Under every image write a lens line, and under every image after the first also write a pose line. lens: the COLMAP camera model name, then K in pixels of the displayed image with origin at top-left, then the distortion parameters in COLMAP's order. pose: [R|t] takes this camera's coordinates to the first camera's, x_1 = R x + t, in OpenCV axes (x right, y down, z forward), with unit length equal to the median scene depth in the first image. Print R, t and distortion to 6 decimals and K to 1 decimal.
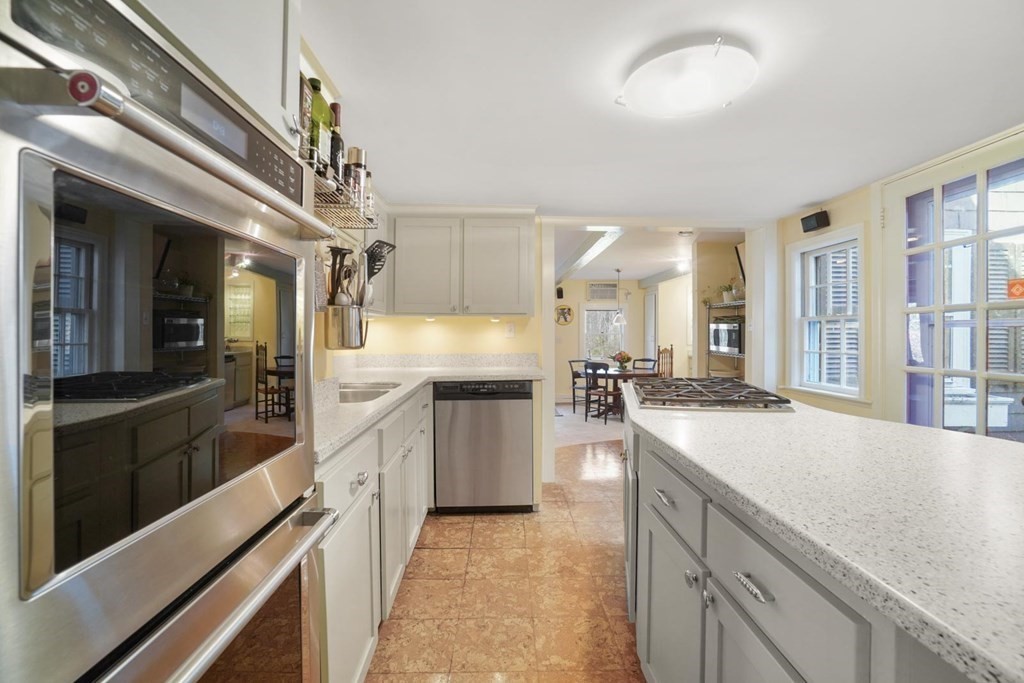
lens RADIAL K [[452.7, 0, 514.5], [0, 452.7, 330.6], [0, 0, 1]] dist [-0.017970, 0.000295]
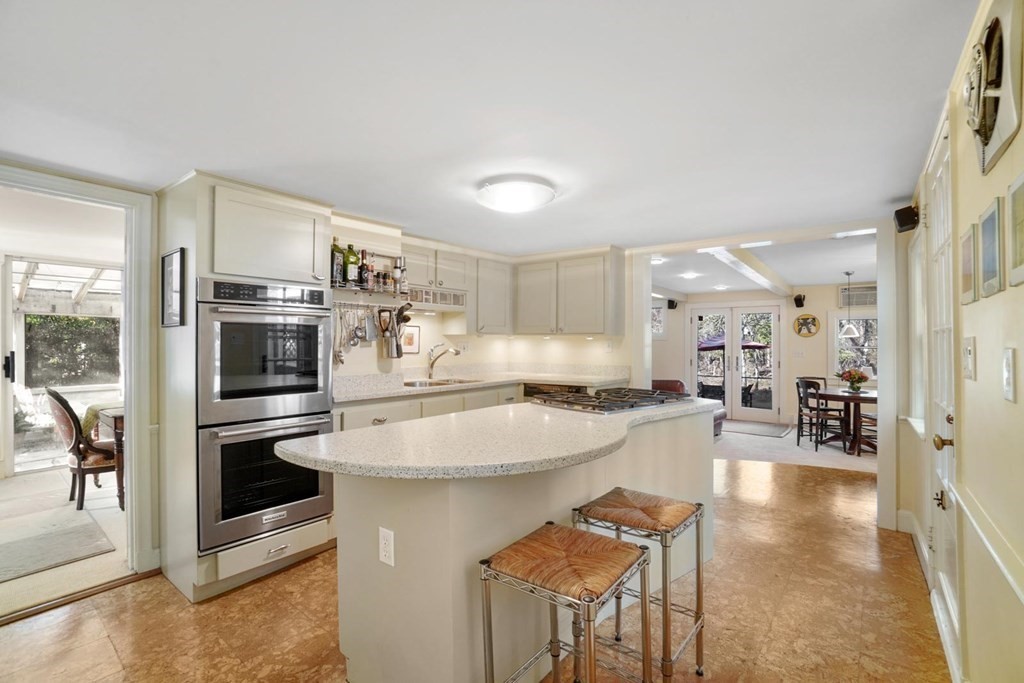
lens RADIAL K [[459.5, 0, 512.0], [0, 459.5, 341.5], [0, 0, 1]] dist [-0.035470, 0.000334]
pose [[0.759324, 0.001656, -0.650711, 0.313247], [0.001020, 0.999993, 0.003735, -0.009577], [0.650712, -0.003500, 0.759316, -0.050667]]
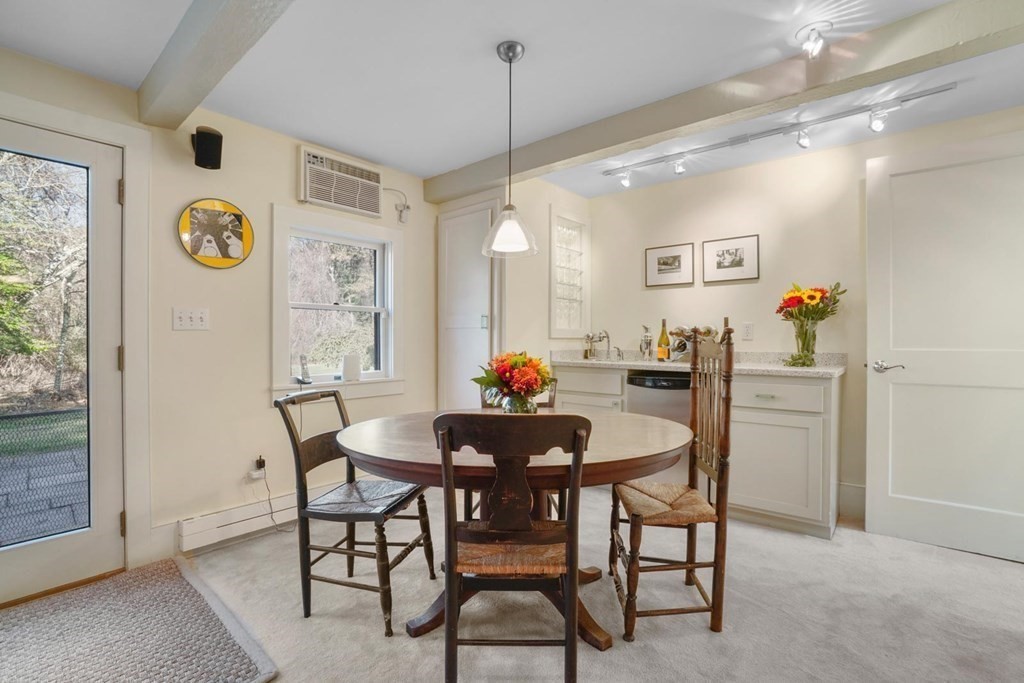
lens RADIAL K [[459.5, 0, 512.0], [0, 459.5, 341.5], [0, 0, 1]] dist [-0.035470, 0.000334]
pose [[0.680049, -0.003905, 0.733156, 0.034159], [-0.004664, 0.999943, 0.009651, 0.037190], [-0.733151, -0.009983, 0.679992, 0.853262]]
